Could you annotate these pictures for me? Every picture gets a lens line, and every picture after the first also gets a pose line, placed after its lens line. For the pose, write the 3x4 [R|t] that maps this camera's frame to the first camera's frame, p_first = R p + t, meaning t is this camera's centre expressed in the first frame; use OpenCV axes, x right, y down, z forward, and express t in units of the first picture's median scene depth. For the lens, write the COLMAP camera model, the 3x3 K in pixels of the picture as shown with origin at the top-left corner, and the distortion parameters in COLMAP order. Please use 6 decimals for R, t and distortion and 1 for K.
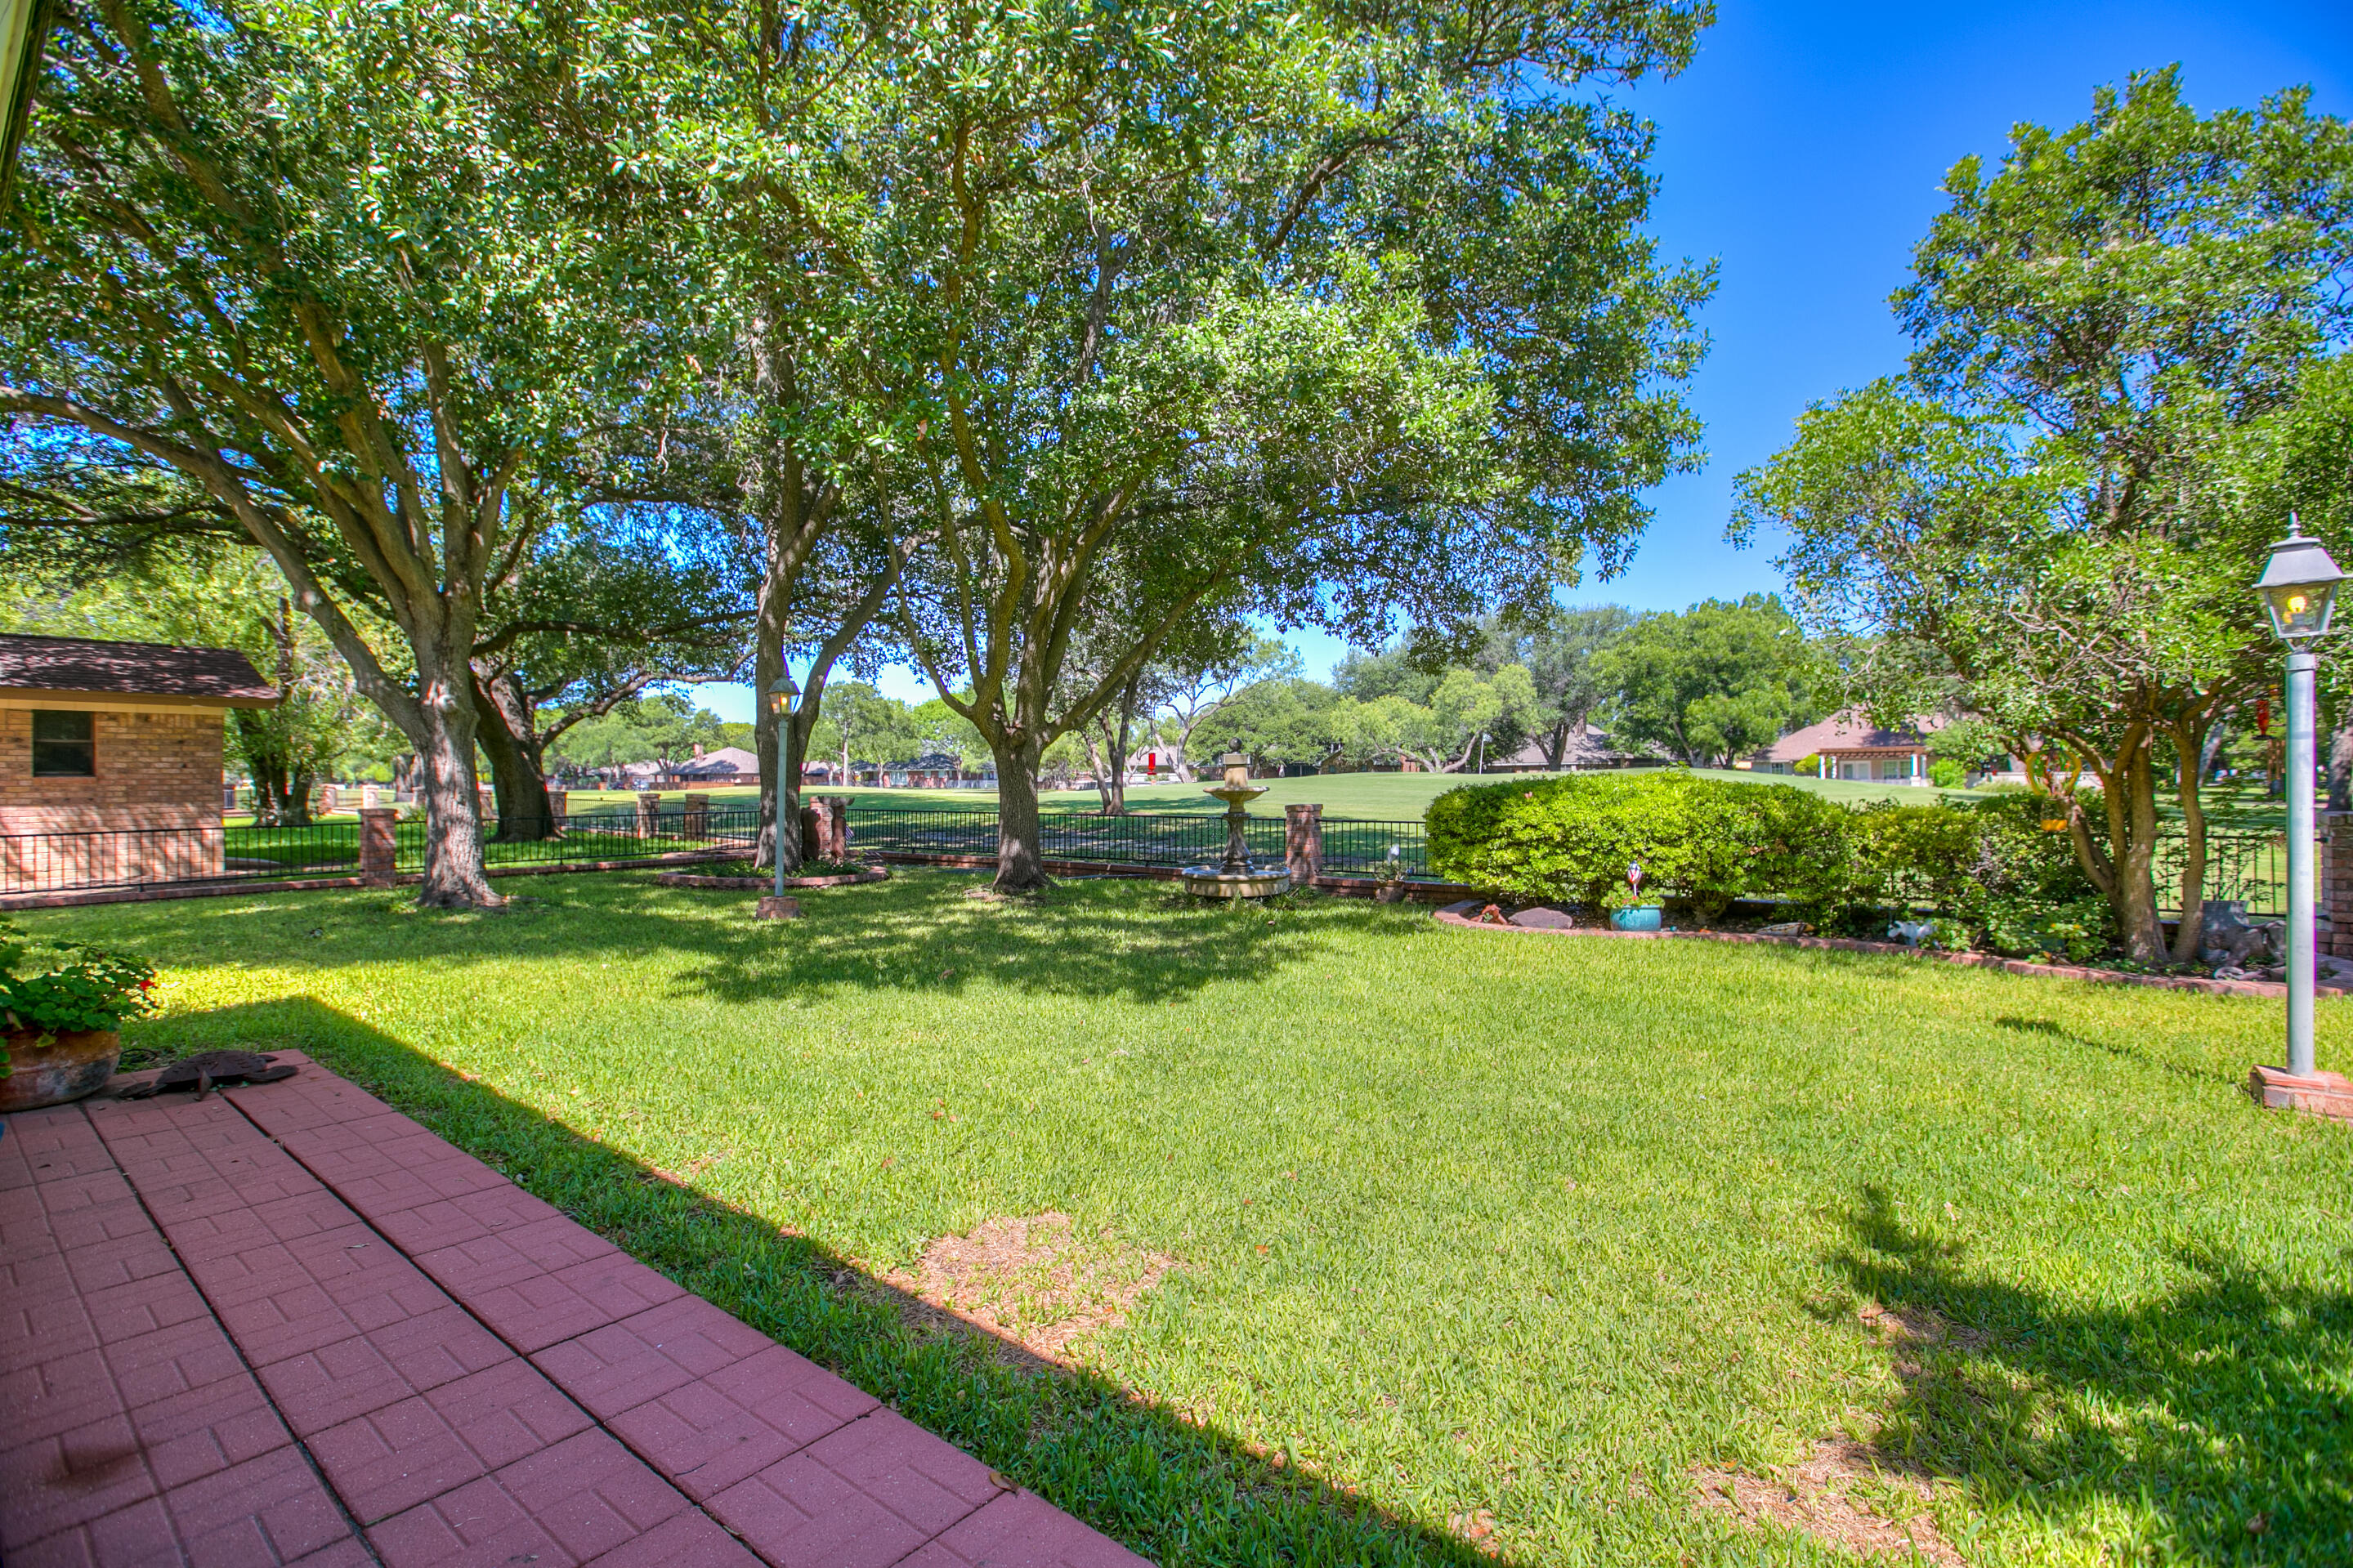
lens RADIAL K [[1017.7, 0, 1176.5], [0, 1017.7, 784.0], [0, 0, 1]] dist [-0.040399, 0.000474]
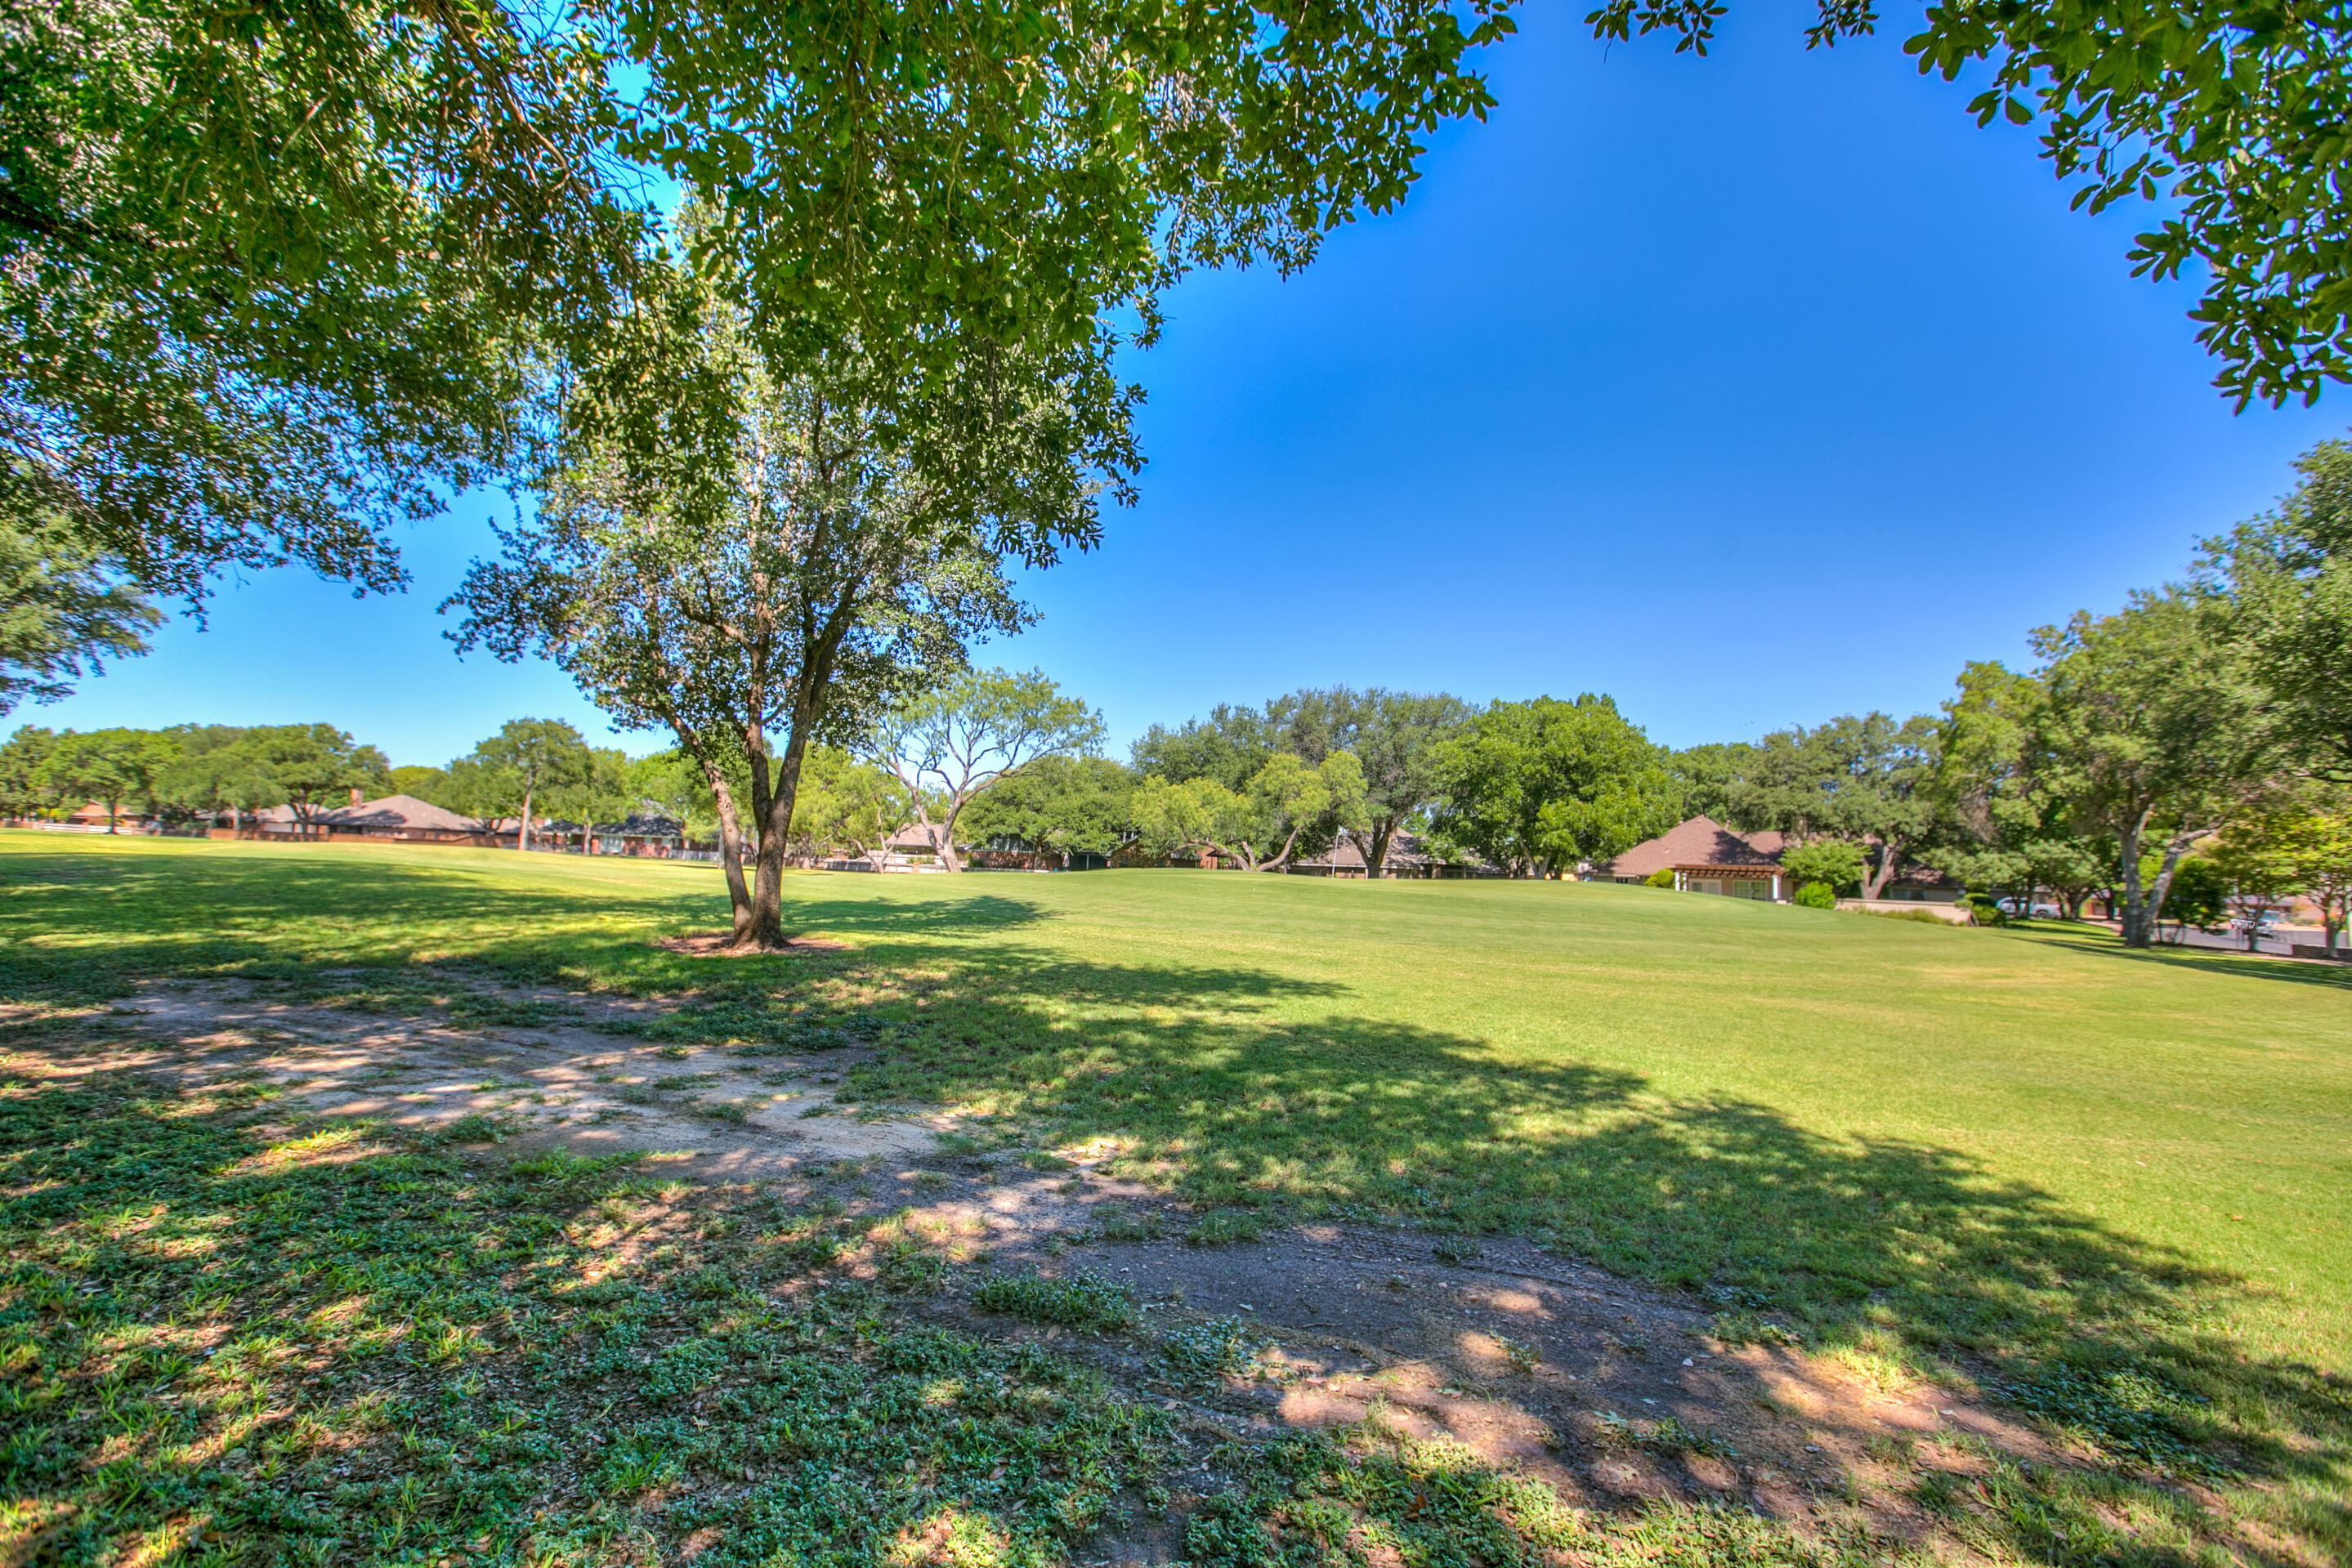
lens RADIAL K [[1017.3, 0, 1176.0], [0, 1017.3, 784.0], [0, 0, 1]] dist [-0.040399, 0.000474]
pose [[0.974778, 0.065937, 0.213213, 0.006094], [-0.047288, 0.994689, -0.091417, -0.002382], [-0.218108, 0.079029, 0.972719, 0.168776]]
